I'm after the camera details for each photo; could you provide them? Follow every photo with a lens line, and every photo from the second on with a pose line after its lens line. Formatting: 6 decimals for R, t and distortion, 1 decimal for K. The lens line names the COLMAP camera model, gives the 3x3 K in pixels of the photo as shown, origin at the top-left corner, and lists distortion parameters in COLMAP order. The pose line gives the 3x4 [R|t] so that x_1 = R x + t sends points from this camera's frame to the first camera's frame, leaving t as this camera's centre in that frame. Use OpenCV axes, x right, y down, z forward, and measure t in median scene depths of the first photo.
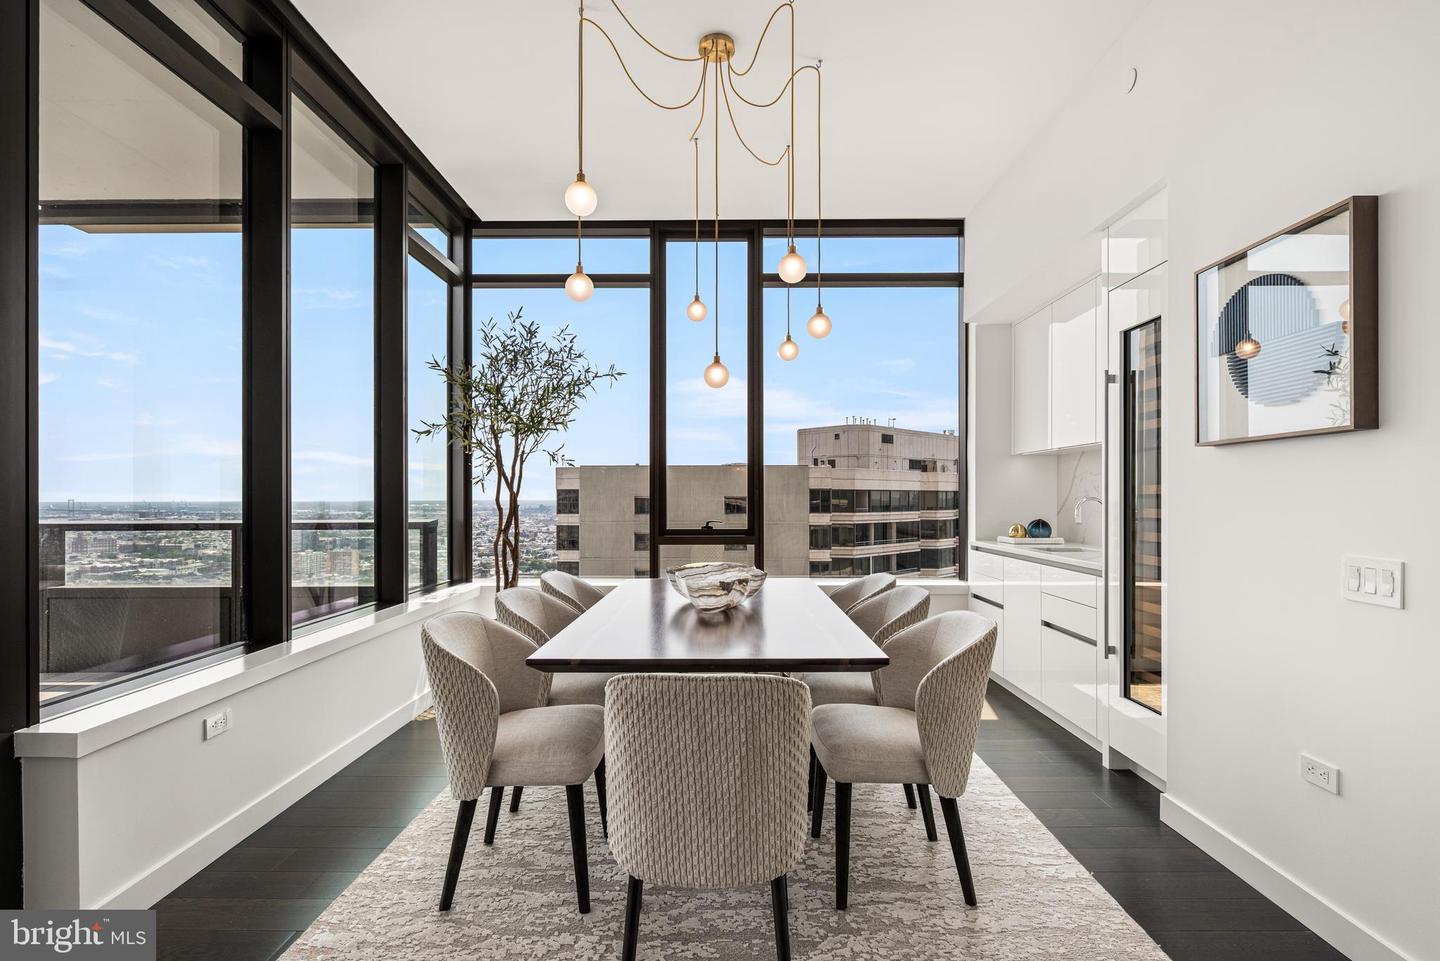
lens RADIAL K [[680.0, 0, 729.5], [0, 680.0, 501.5], [0, 0, 1]] dist [-0.016221, -0.000590]
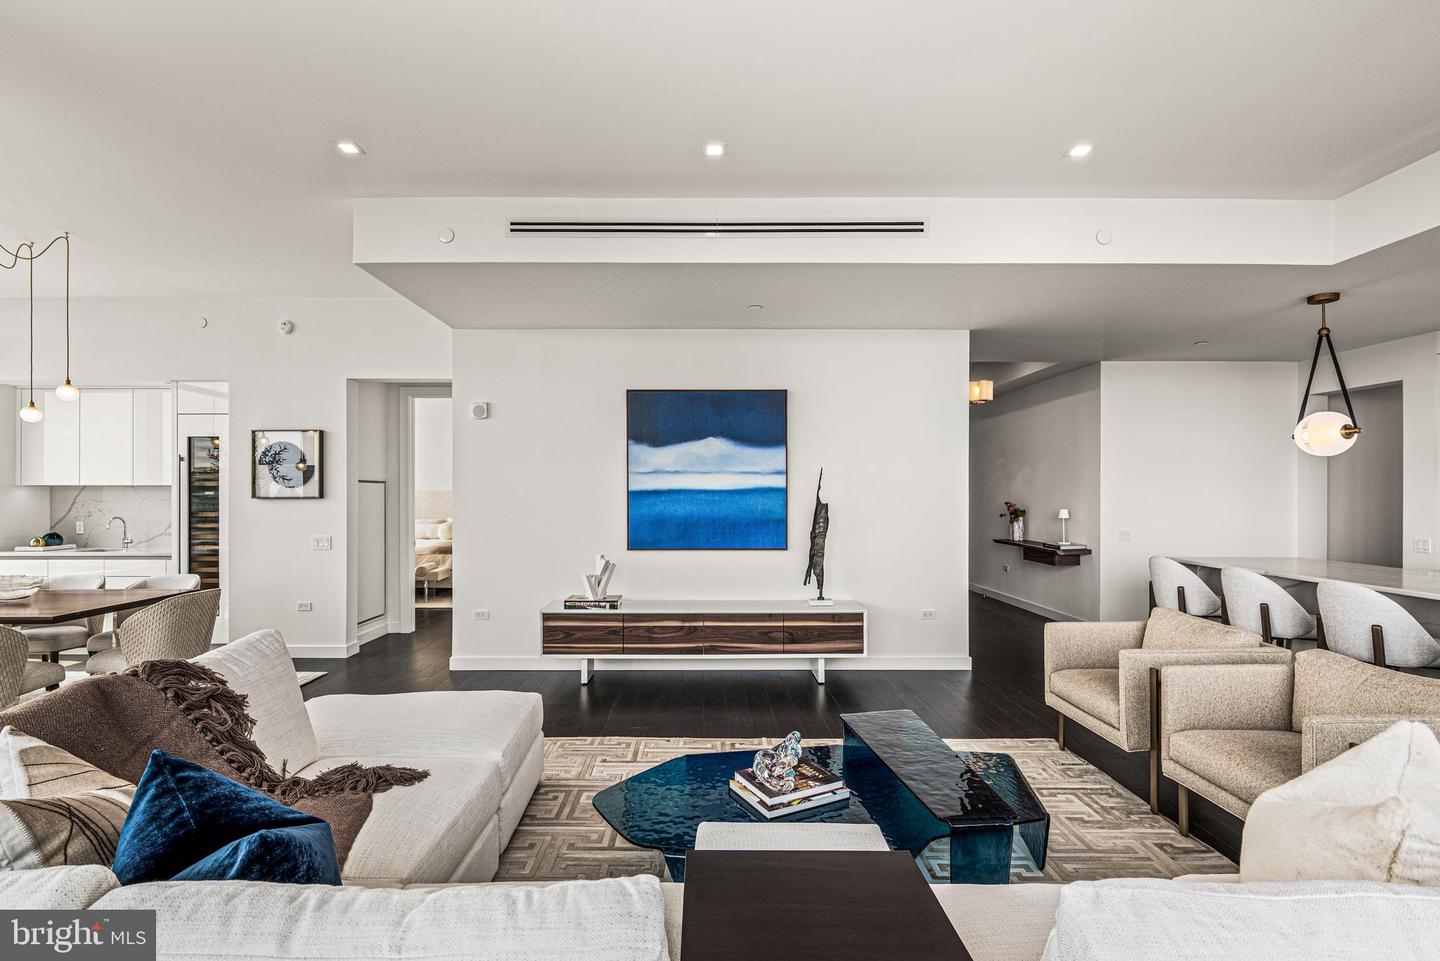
lens RADIAL K [[663.1, 0, 710.3], [0, 663.1, 491.1], [0, 0, 1]] dist [0.005420, 0.000359]
pose [[0.000645, 0.010702, 0.999943, -0.881292], [0.005523, 0.999927, -0.010706, -0.035332], [-0.999985, 0.005529, 0.000585, -0.355014]]
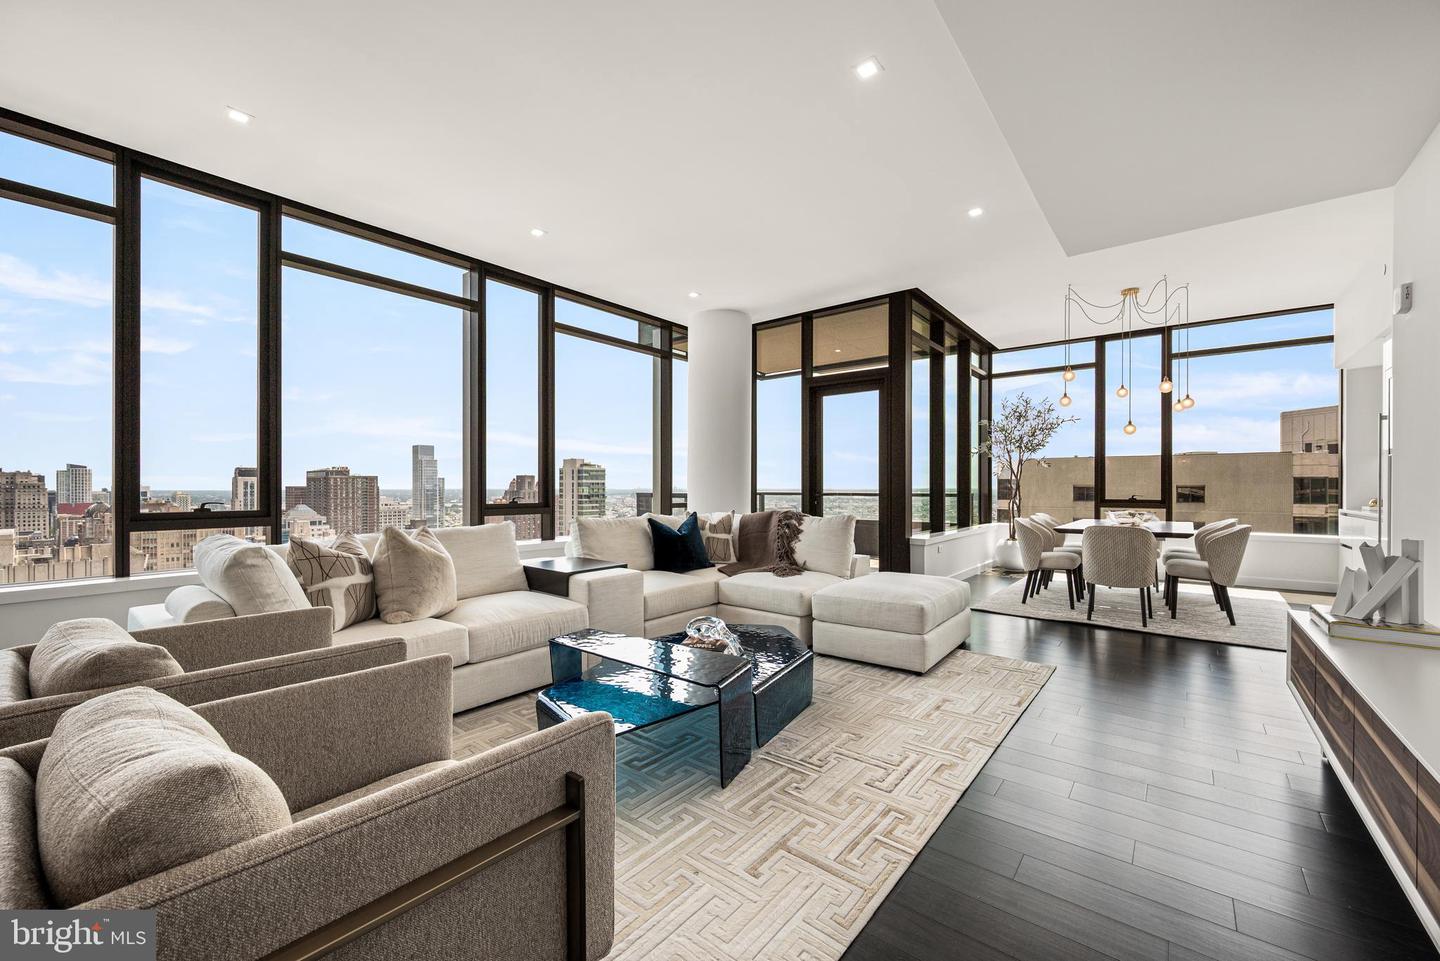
lens RADIAL K [[565.3, 0, 717.4], [0, 565.3, 488.2], [0, 0, 1]] dist [-0.006832, 0.000496]
pose [[0.766828, 0.005699, -0.641827, 0.086683], [-0.007625, 0.999971, -0.000231, 0.020595], [0.641807, 0.005071, 0.766850, -0.892049]]
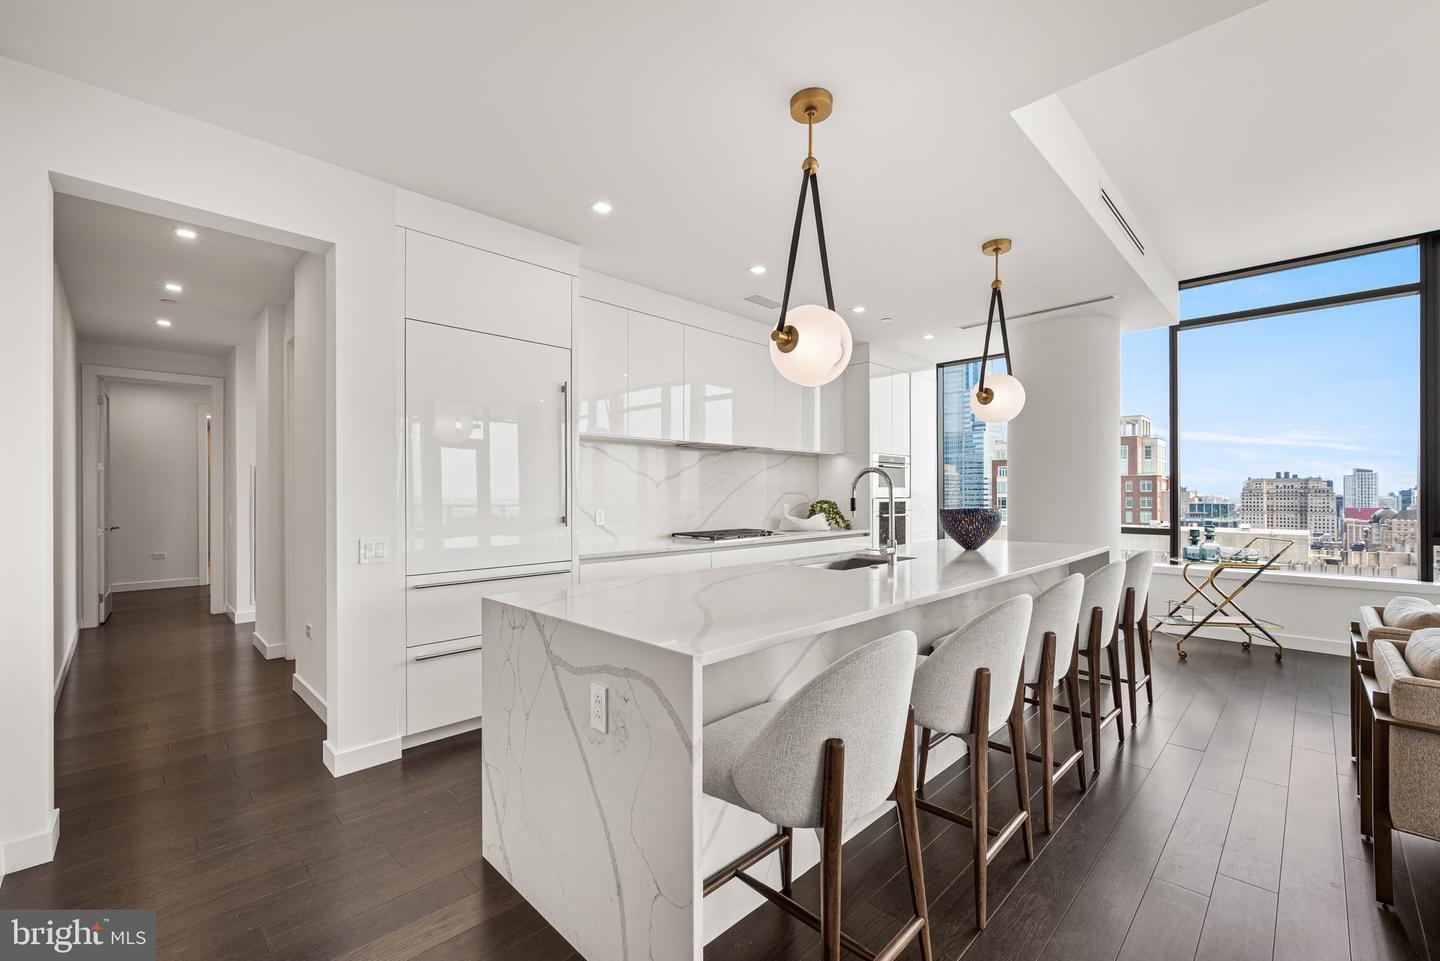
lens RADIAL K [[613.1, 0, 739.5], [0, 613.1, 492.2], [0, 0, 1]] dist [-0.005943, 0.002531]
pose [[-0.698437, 0.005598, -0.715649, 0.486605], [-0.000653, 0.999964, 0.008459, -0.008209], [0.715671, 0.006375, -0.698409, -0.933121]]
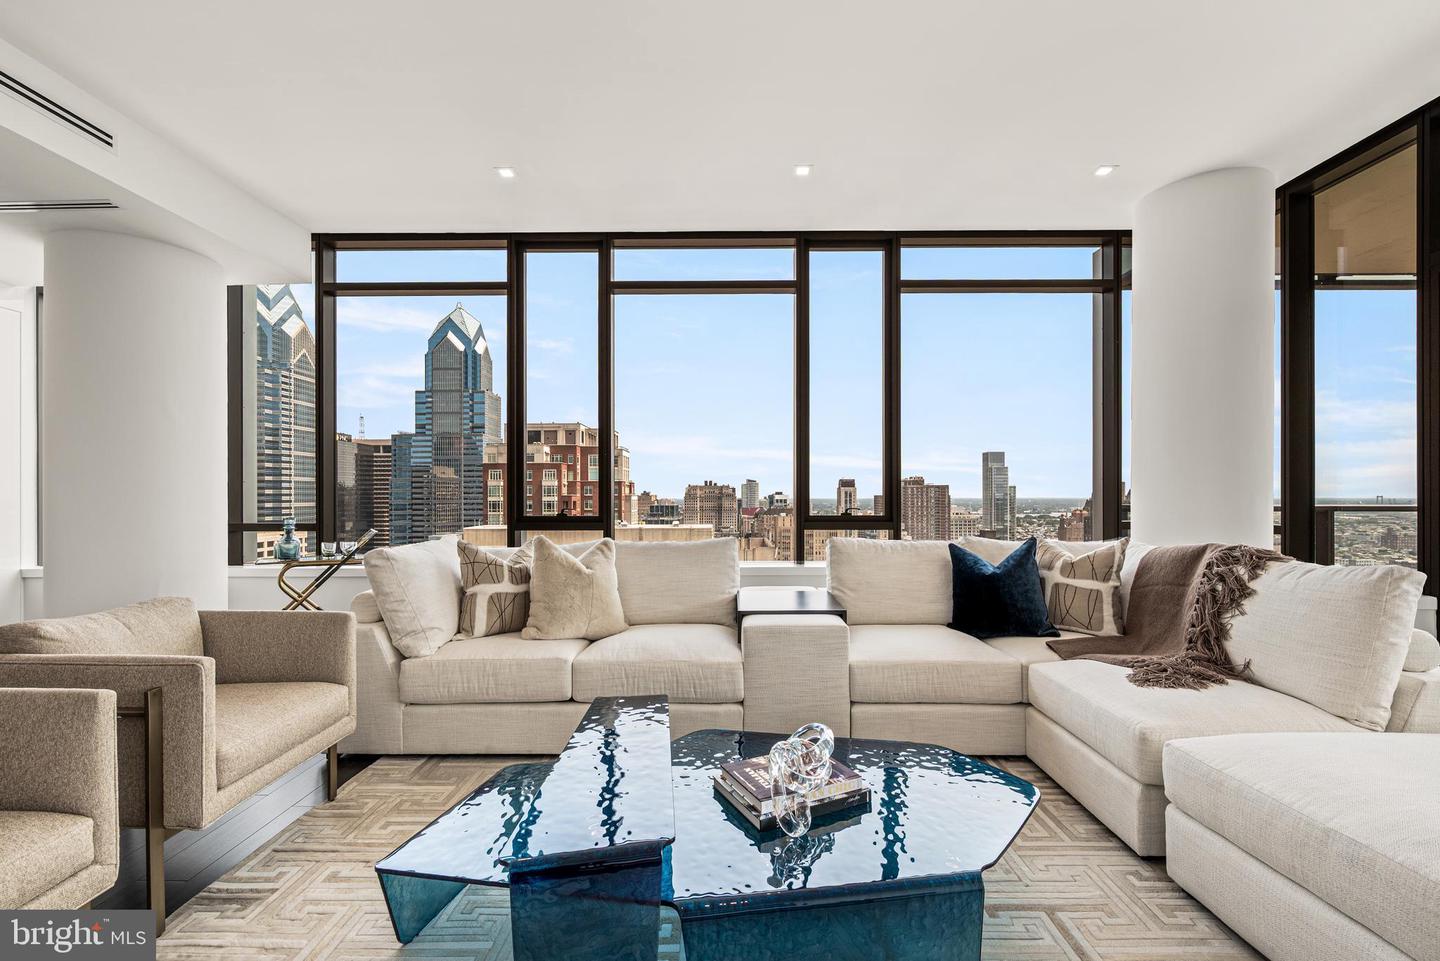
lens RADIAL K [[613.1, 0, 728.1], [0, 613.1, 498.8], [0, 0, 1]] dist [-0.005943, 0.002531]
pose [[-0.014817, 0.009294, -0.999847, 0.054743], [-0.006609, 0.999934, 0.009392, 0.018091], [0.999868, 0.006747, -0.014755, -0.443927]]
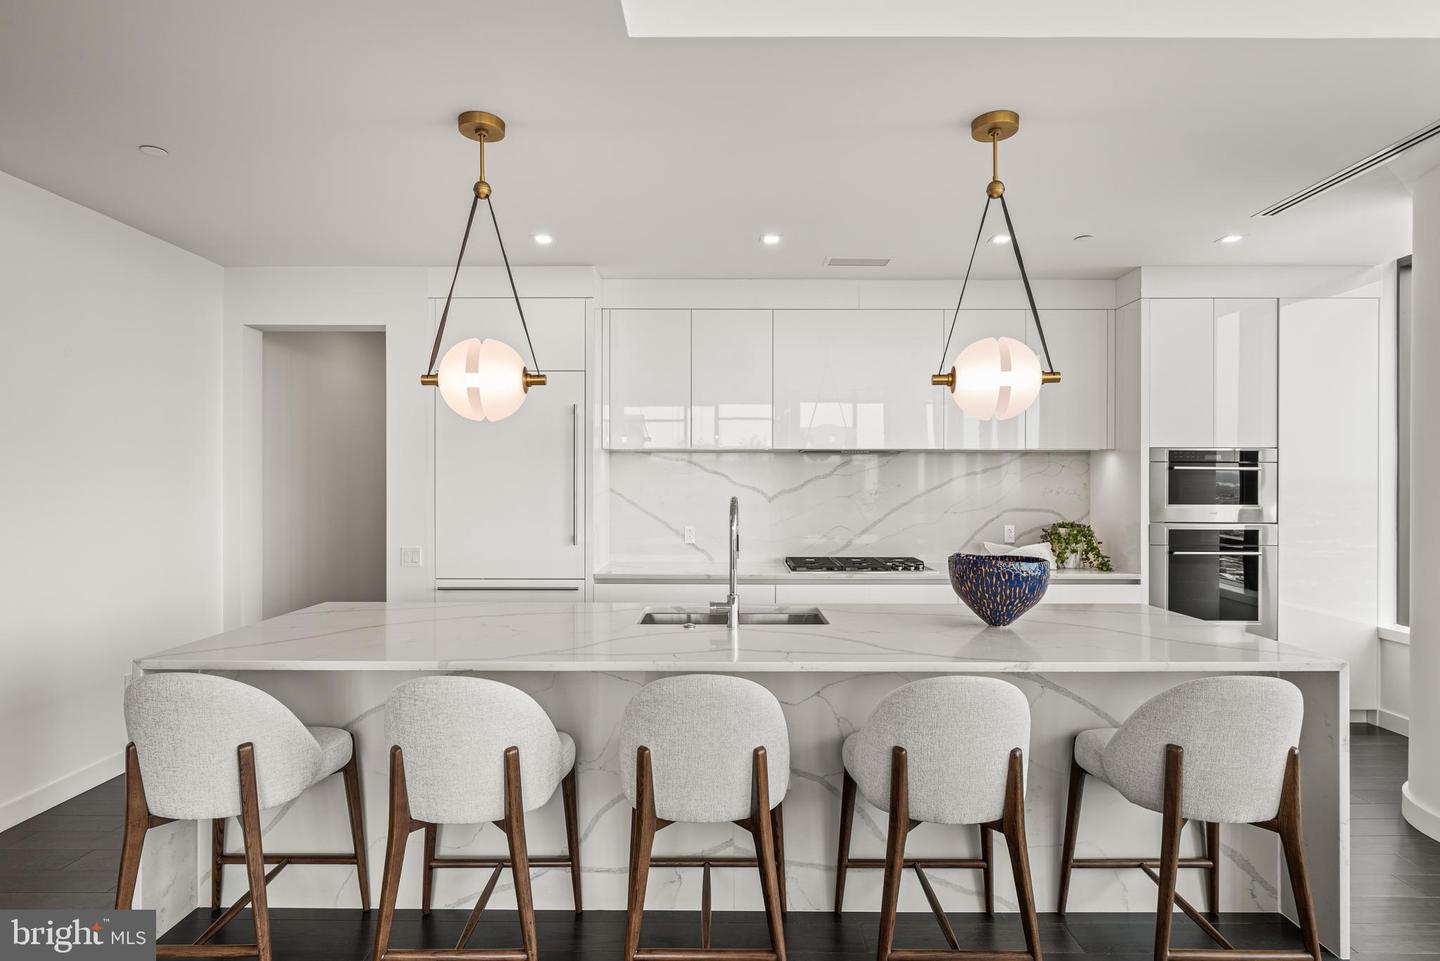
lens RADIAL K [[753.6, 0, 714.8], [0, 753.6, 485.1], [0, 0, 1]] dist [-0.013669, 0.000148]
pose [[-0.999760, 0.003379, 0.021636, -0.110981], [0.003680, 0.999897, 0.013895, -0.048786], [-0.021587, 0.013971, -0.999669, -0.660253]]
